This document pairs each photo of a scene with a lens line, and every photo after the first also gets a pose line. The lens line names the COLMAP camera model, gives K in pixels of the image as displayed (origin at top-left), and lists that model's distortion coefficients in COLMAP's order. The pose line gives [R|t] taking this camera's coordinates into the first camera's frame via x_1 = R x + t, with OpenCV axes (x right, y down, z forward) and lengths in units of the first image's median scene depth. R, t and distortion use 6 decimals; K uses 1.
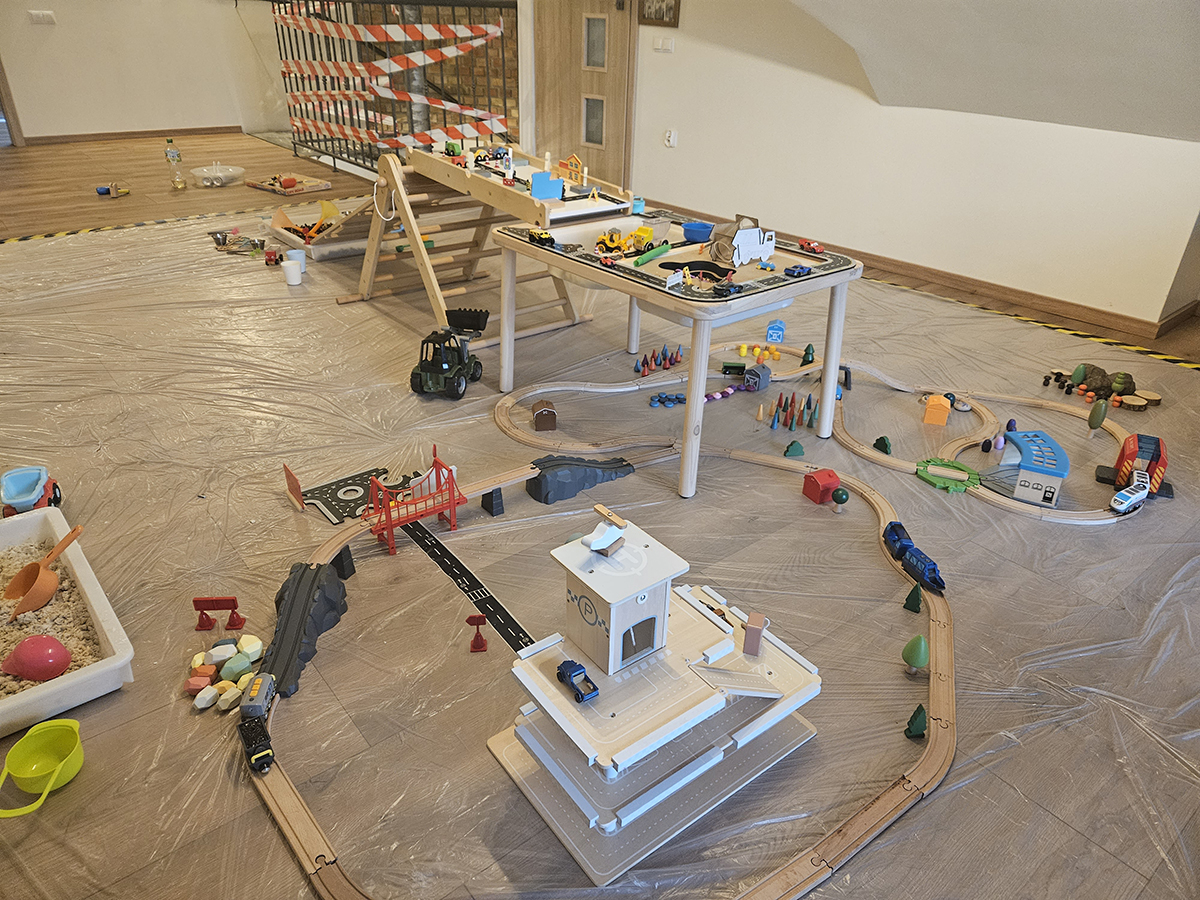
lens RADIAL K [[805.2, 0, 600.0], [0, 805.2, 450.0], [0, 0, 1]] dist [0.048762, -0.039858]
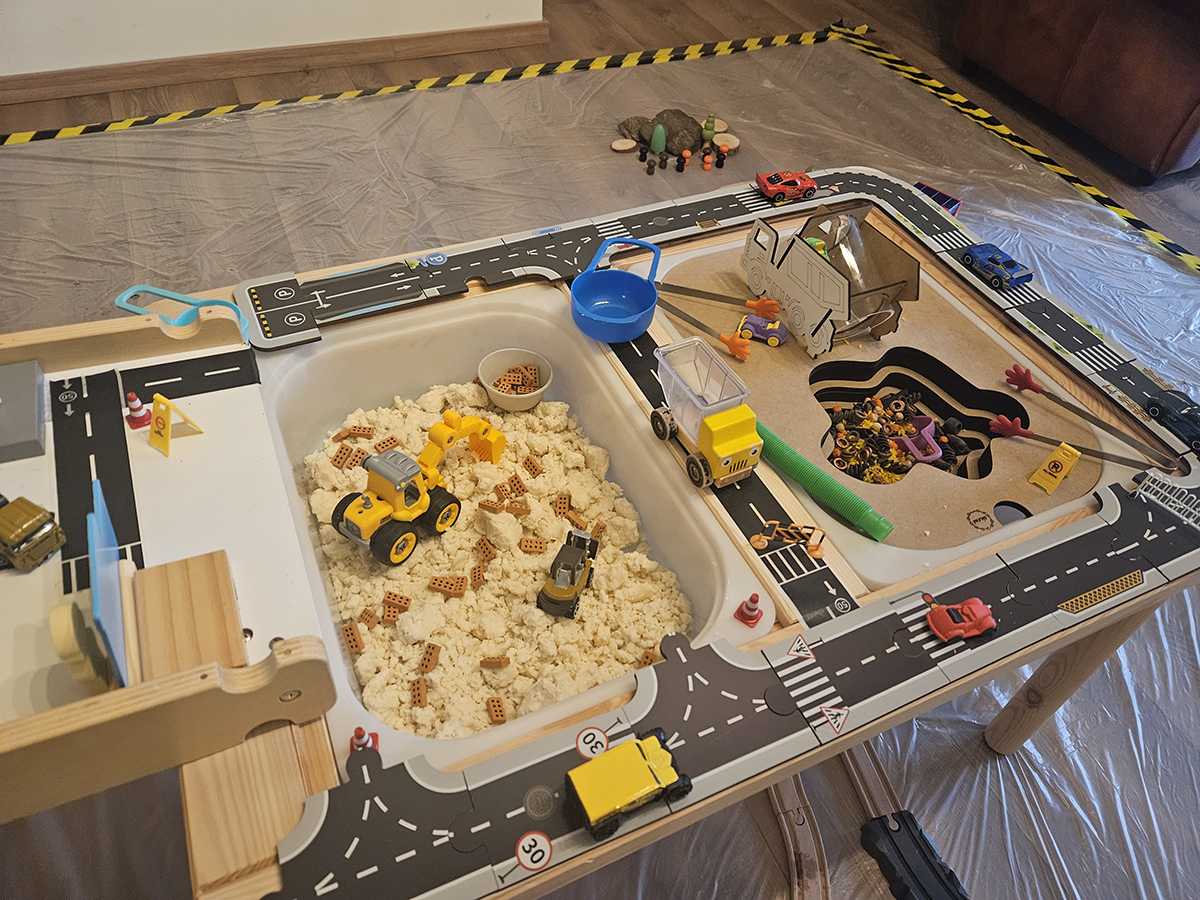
lens RADIAL K [[805.2, 0, 600.0], [0, 805.2, 450.0], [0, 0, 1]] dist [0.048762, -0.039858]
pose [[0.244612, -0.720838, 0.648504, -0.152317], [0.403330, 0.683857, 0.608001, -0.463423], [-0.881754, 0.112837, 0.458015, 0.910506]]
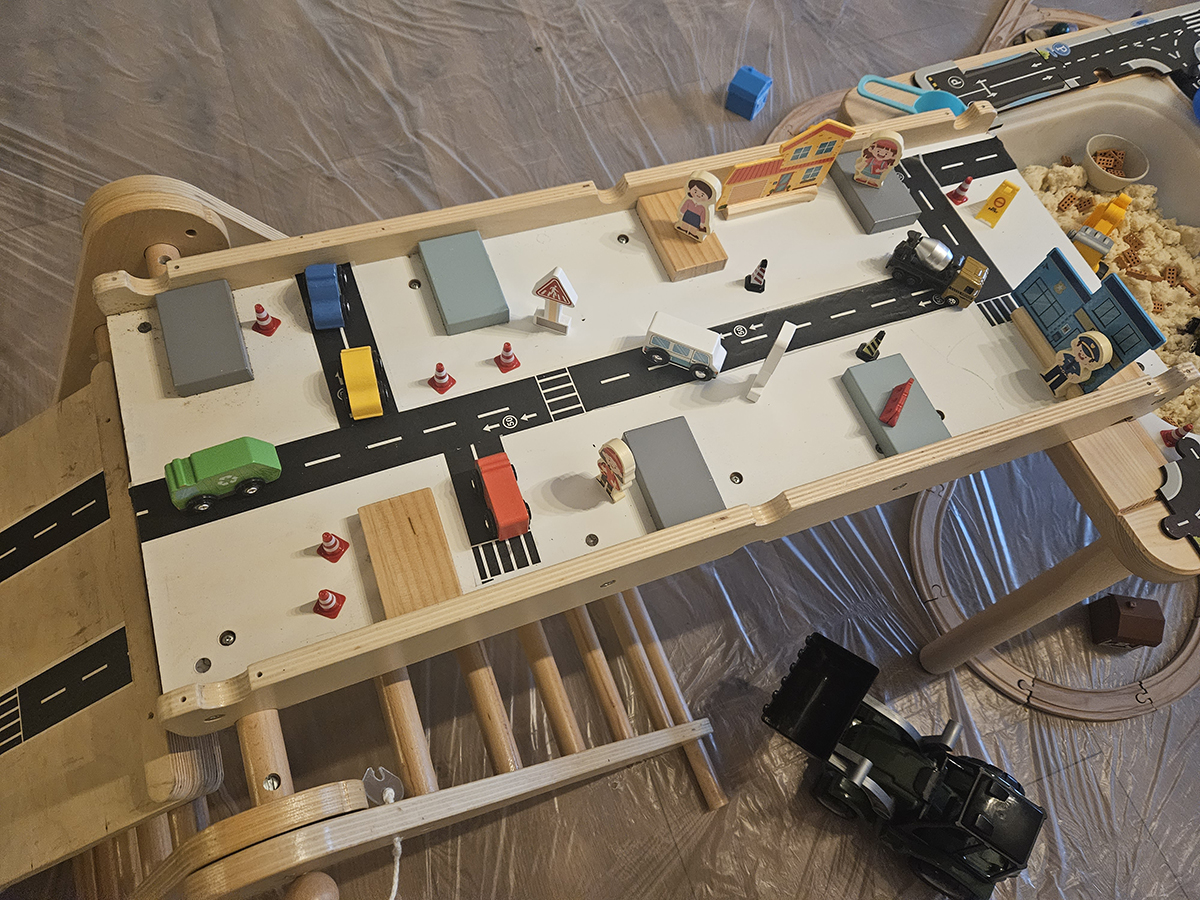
lens RADIAL K [[805.2, 0, 600.0], [0, 805.2, 450.0], [0, 0, 1]] dist [0.048762, -0.039858]
pose [[0.309841, -0.863395, 0.398180, -0.299261], [0.407011, 0.498921, 0.765127, -0.656237], [-0.859268, -0.075004, 0.505998, 1.119107]]
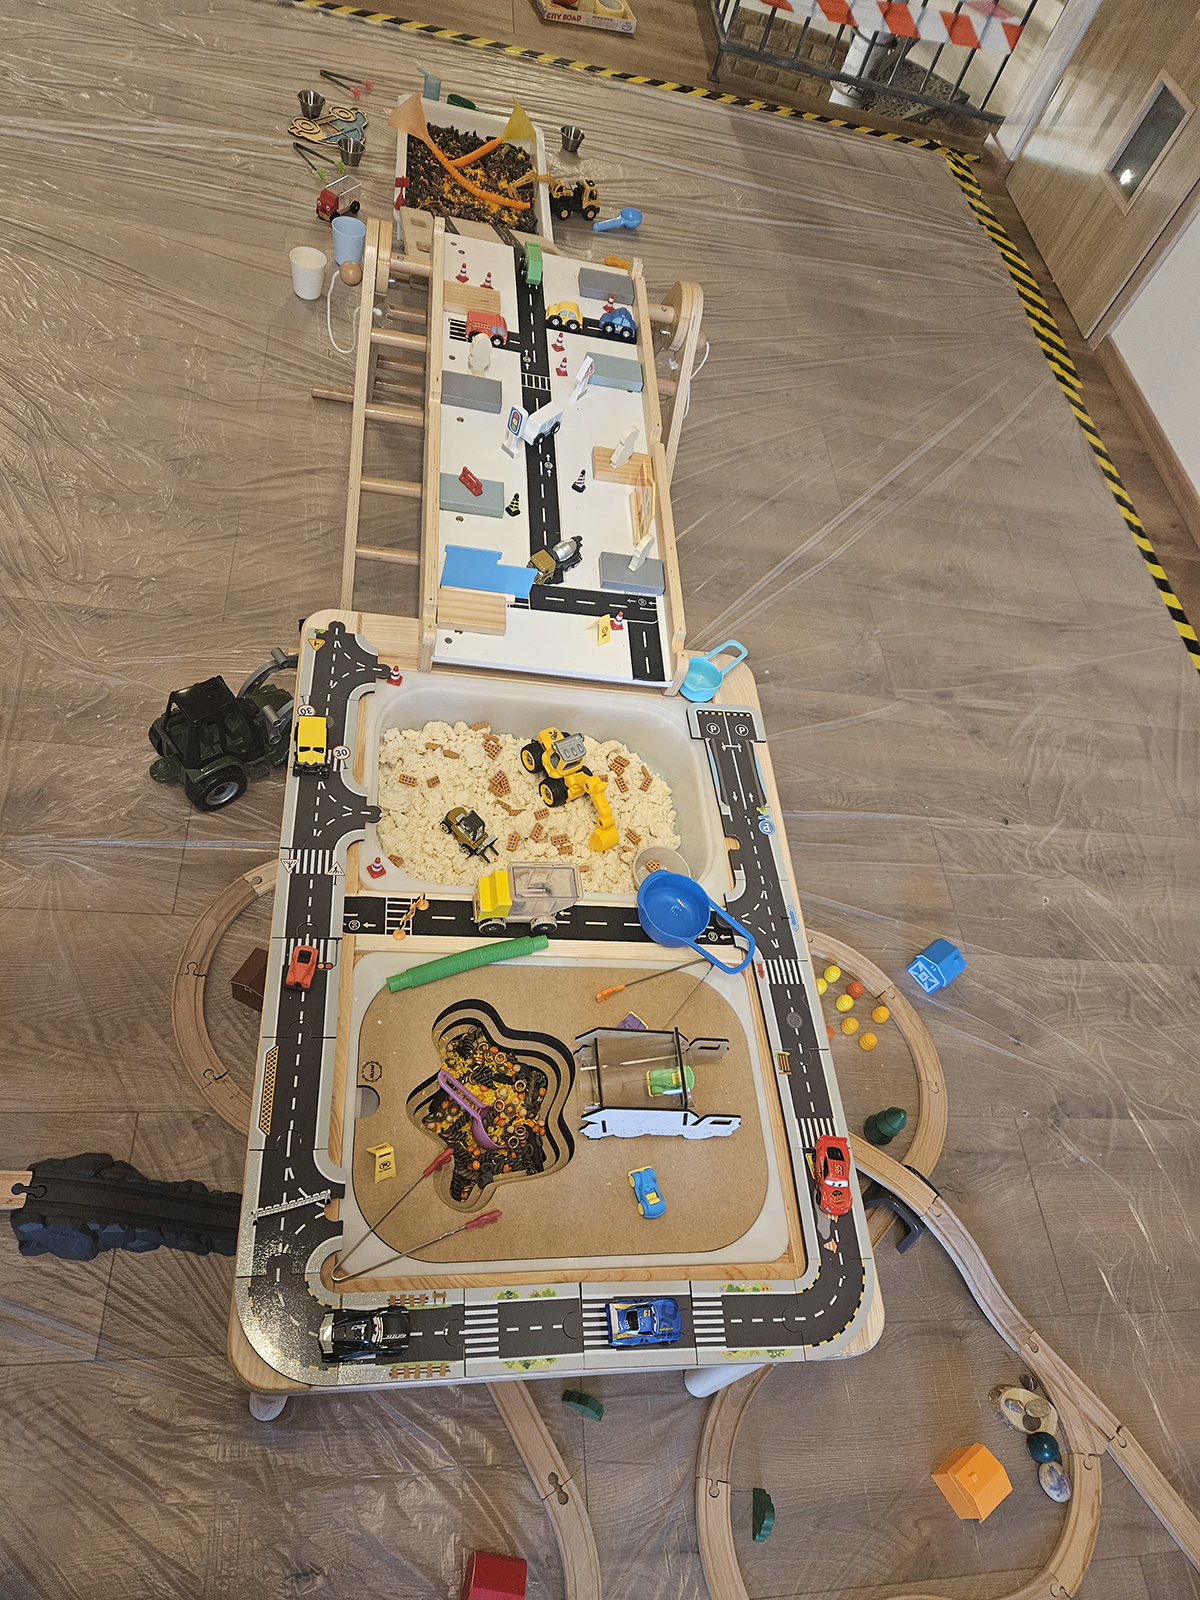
lens RADIAL K [[1073.7, 0, 600.0], [0, 1073.7, 800.0], [0, 0, 1]] dist [0.048762, -0.039858]
pose [[0.805676, 0.567655, -0.169273, 0.161565], [-0.457911, 0.778122, 0.429935, -0.559493], [0.375770, -0.268876, 0.886850, 0.559496]]
